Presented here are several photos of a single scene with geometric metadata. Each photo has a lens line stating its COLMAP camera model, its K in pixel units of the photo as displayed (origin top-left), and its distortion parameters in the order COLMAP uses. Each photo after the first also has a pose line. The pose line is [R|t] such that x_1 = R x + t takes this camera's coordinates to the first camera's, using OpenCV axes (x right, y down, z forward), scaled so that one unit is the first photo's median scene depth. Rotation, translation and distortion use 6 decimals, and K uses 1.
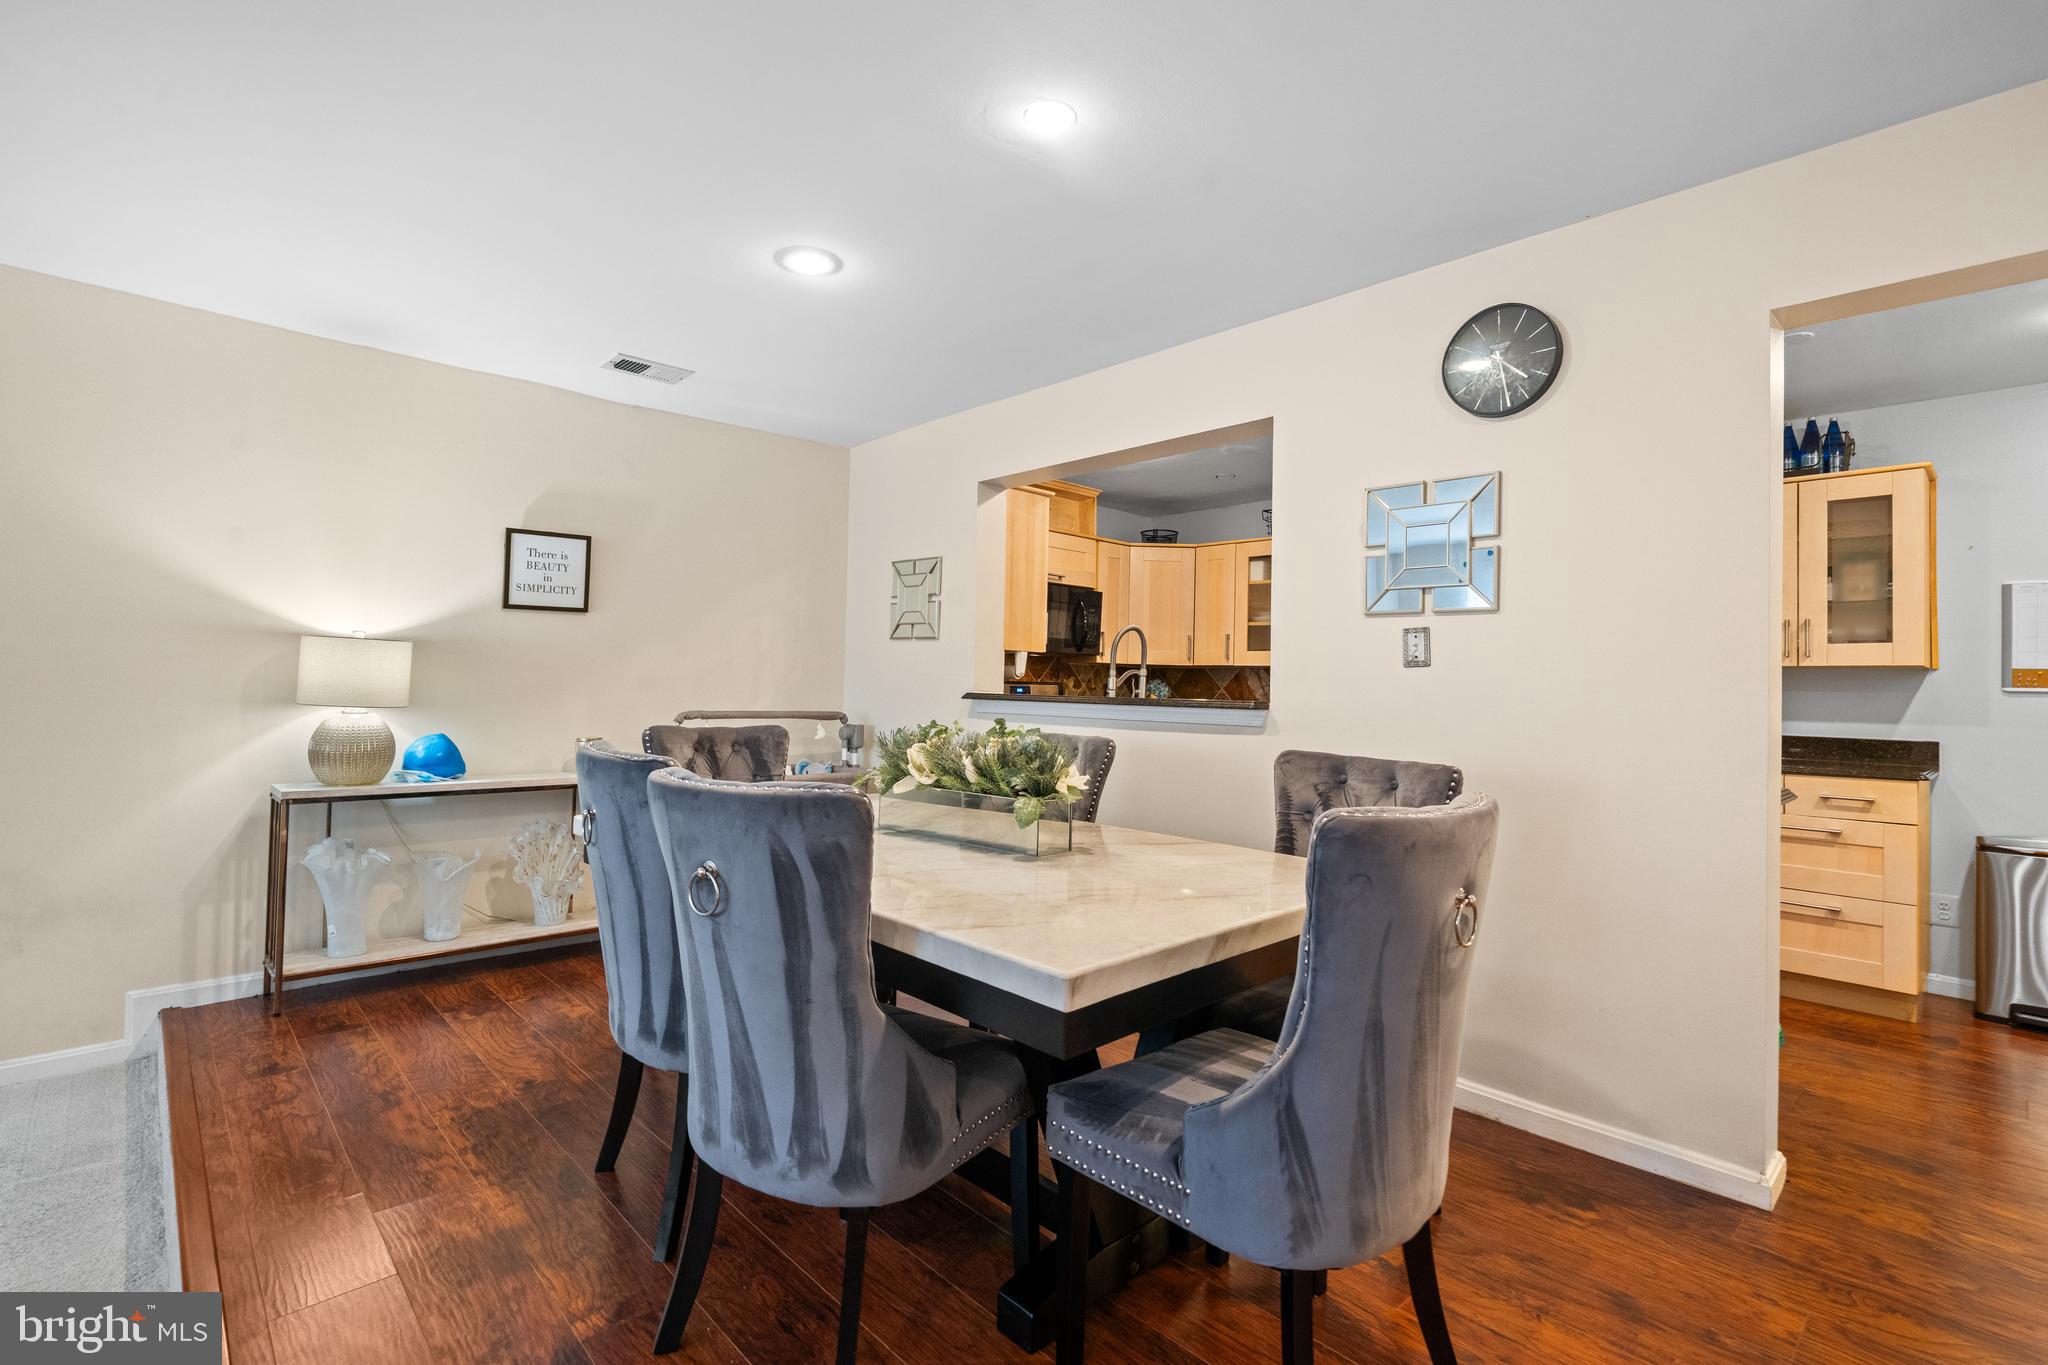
lens RADIAL K [[934.4, 0, 1026.1], [0, 934.4, 680.8], [0, 0, 1]] dist [0.000006, 0.000873]
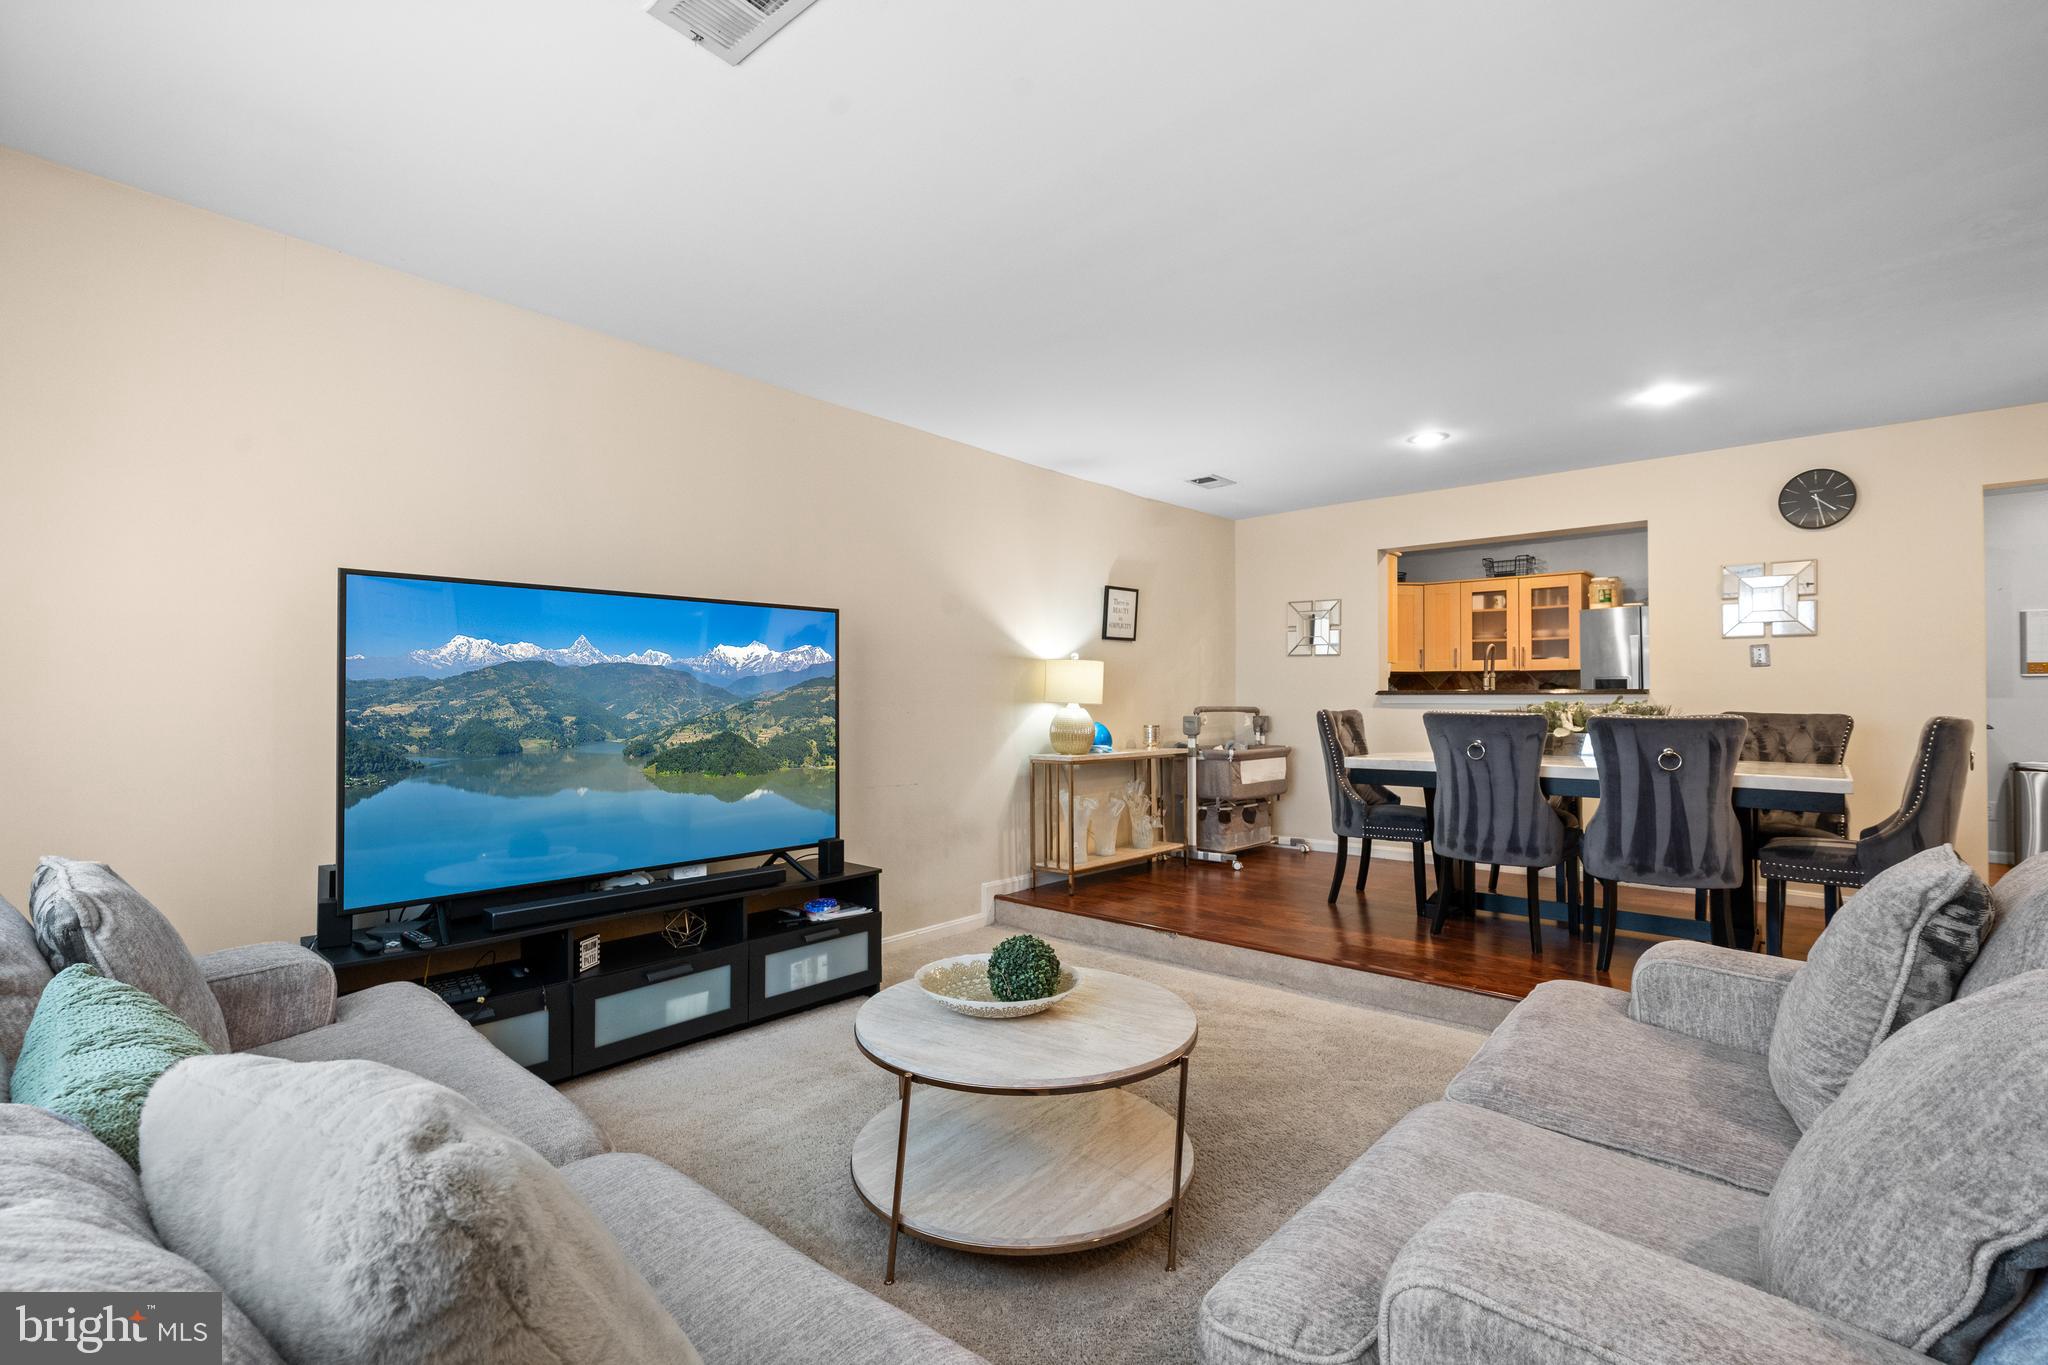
lens RADIAL K [[934.4, 0, 996.8], [0, 934.4, 709.1], [0, 0, 1]] dist [0.000006, 0.000873]
pose [[0.996331, -0.020640, 0.083059, -0.922062], [0.019448, 0.999696, 0.015128, 0.008899], [-0.083346, -0.013457, 0.996430, -0.516313]]
